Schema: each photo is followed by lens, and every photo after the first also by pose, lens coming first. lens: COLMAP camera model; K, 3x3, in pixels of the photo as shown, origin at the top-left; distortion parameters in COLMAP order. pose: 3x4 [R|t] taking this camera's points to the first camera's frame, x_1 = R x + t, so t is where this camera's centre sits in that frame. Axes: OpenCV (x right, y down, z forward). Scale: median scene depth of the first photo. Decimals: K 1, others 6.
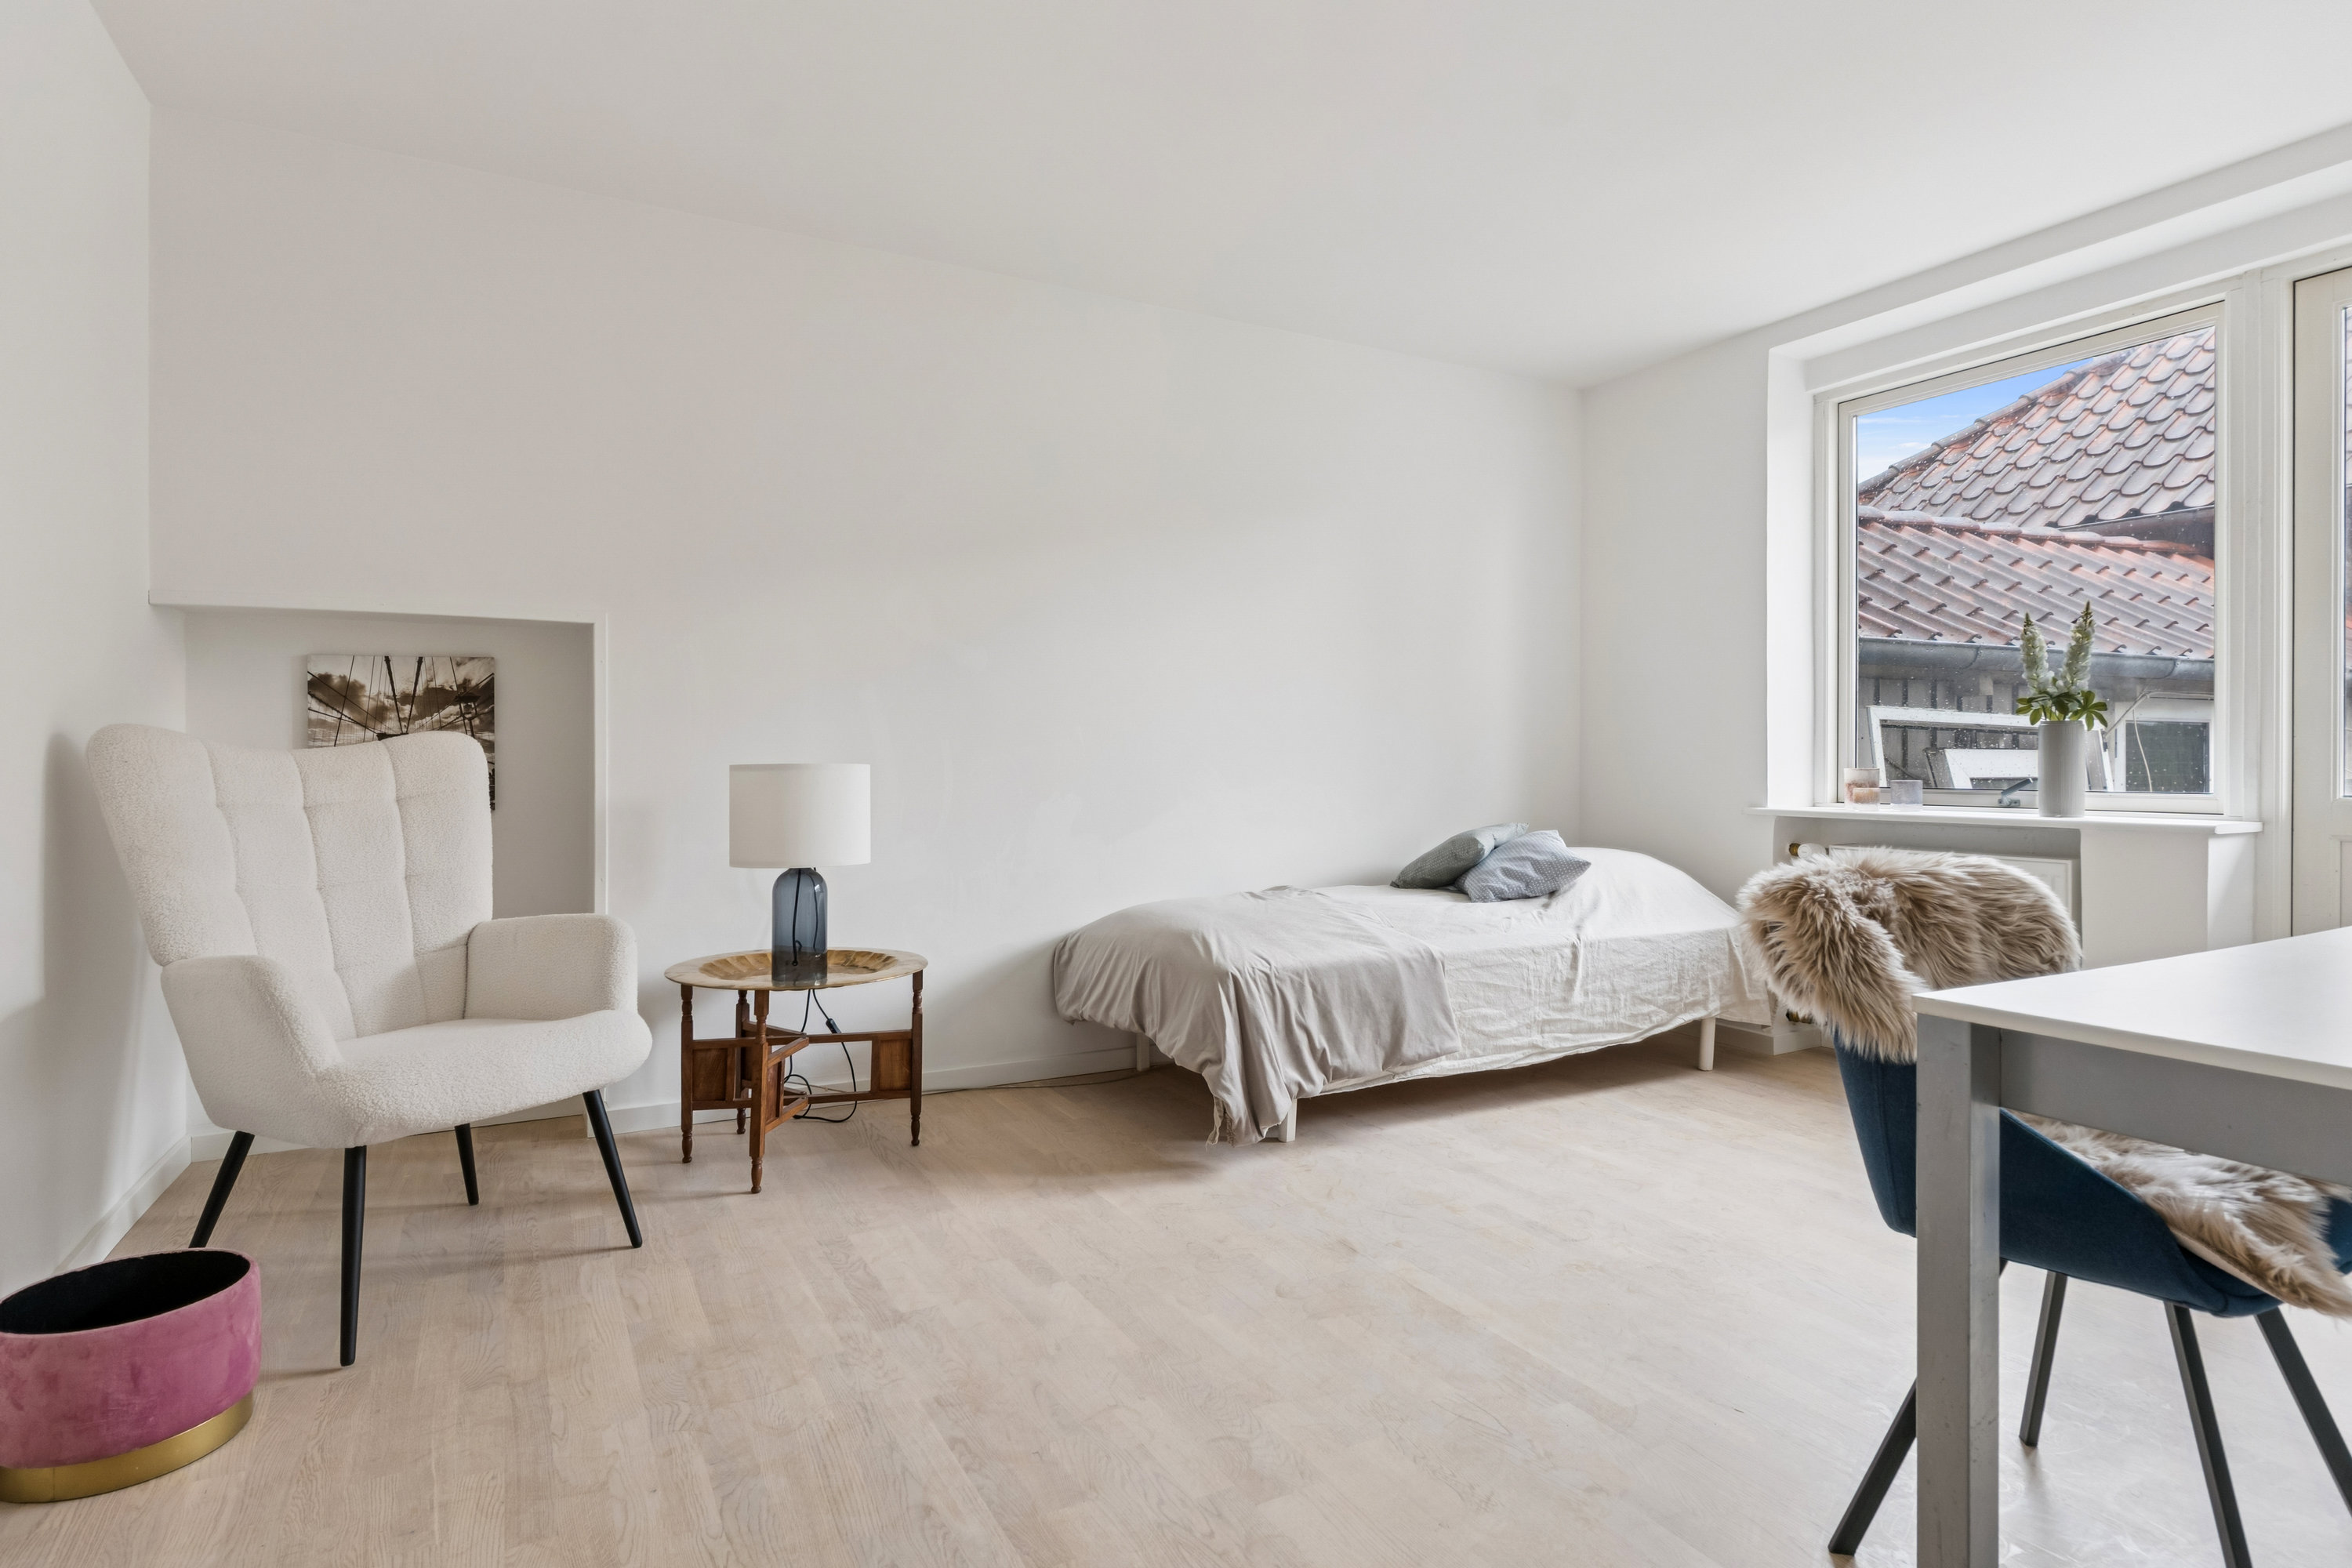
lens RADIAL K [[1301.9, 0, 1178.1], [0, 1301.9, 765.6], [0, 0, 1]] dist [-0.020002, -0.000178]
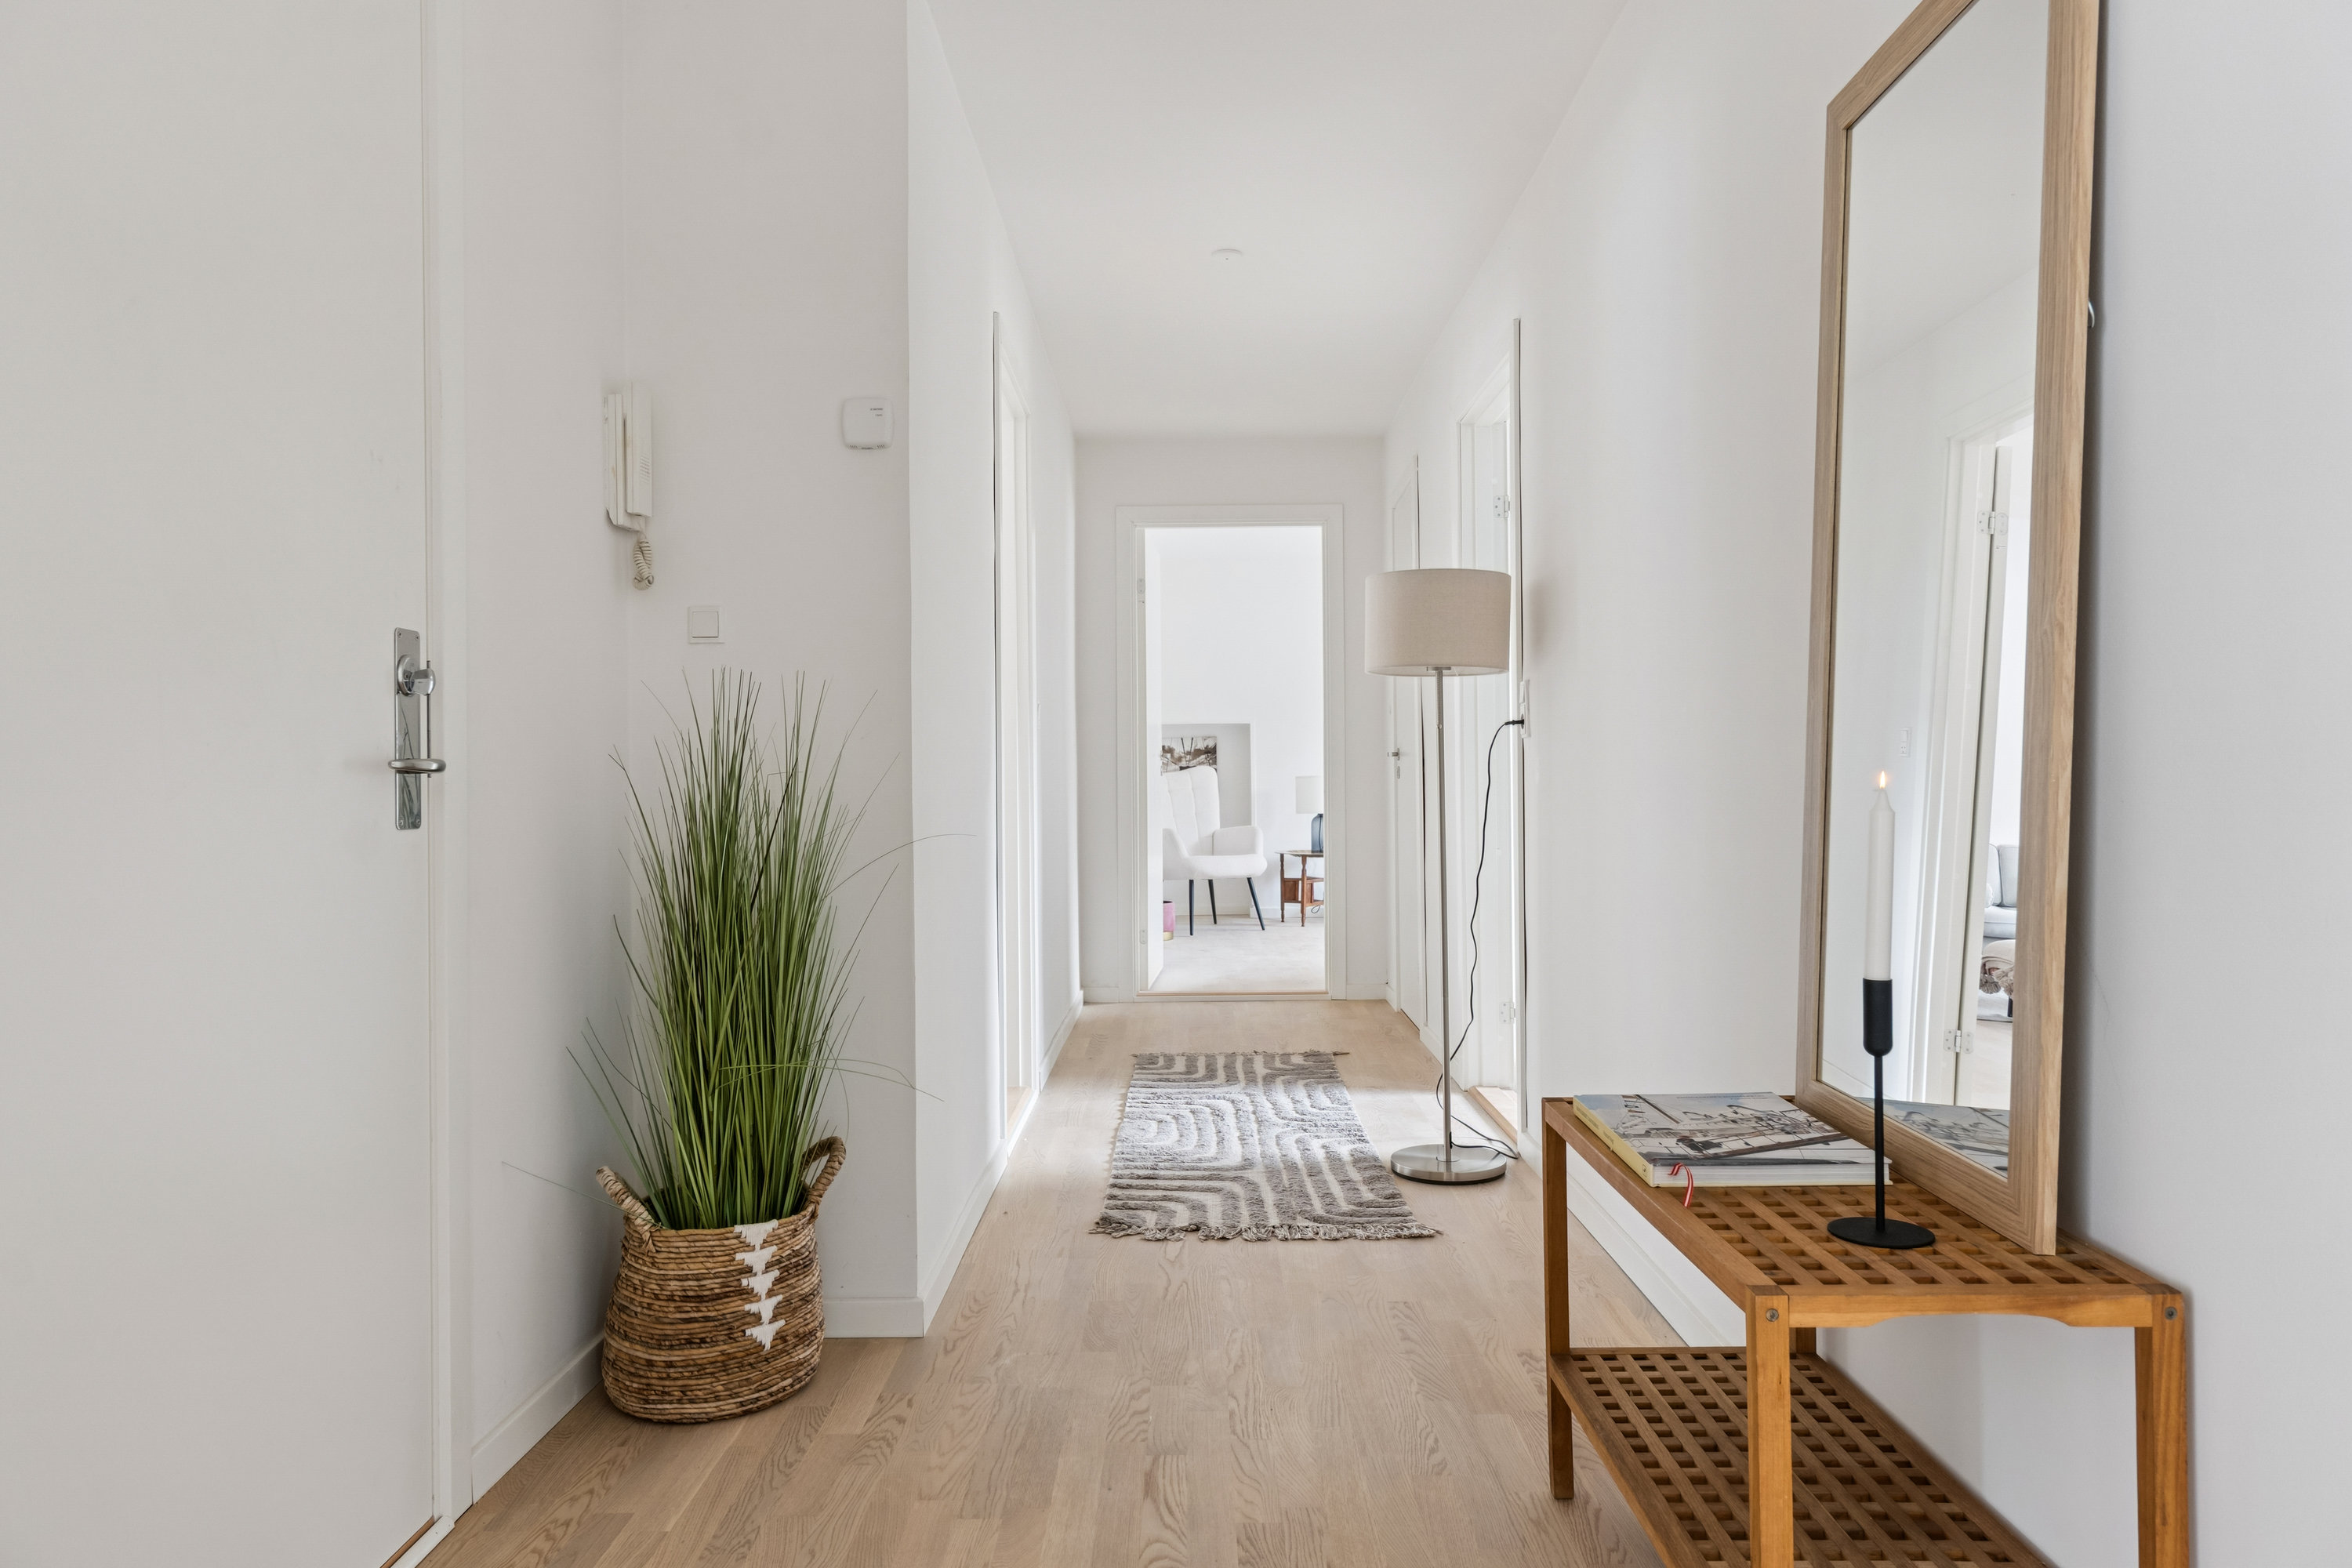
lens RADIAL K [[1515.4, 0, 1177.0], [0, 1515.4, 786.1], [0, 0, 1]] dist [0.005812, -0.002623]
pose [[0.886708, -0.002129, -0.462325, 0.965803], [0.003137, 0.999994, 0.001410, 0.014809], [0.462319, -0.002701, 0.886710, -2.073059]]
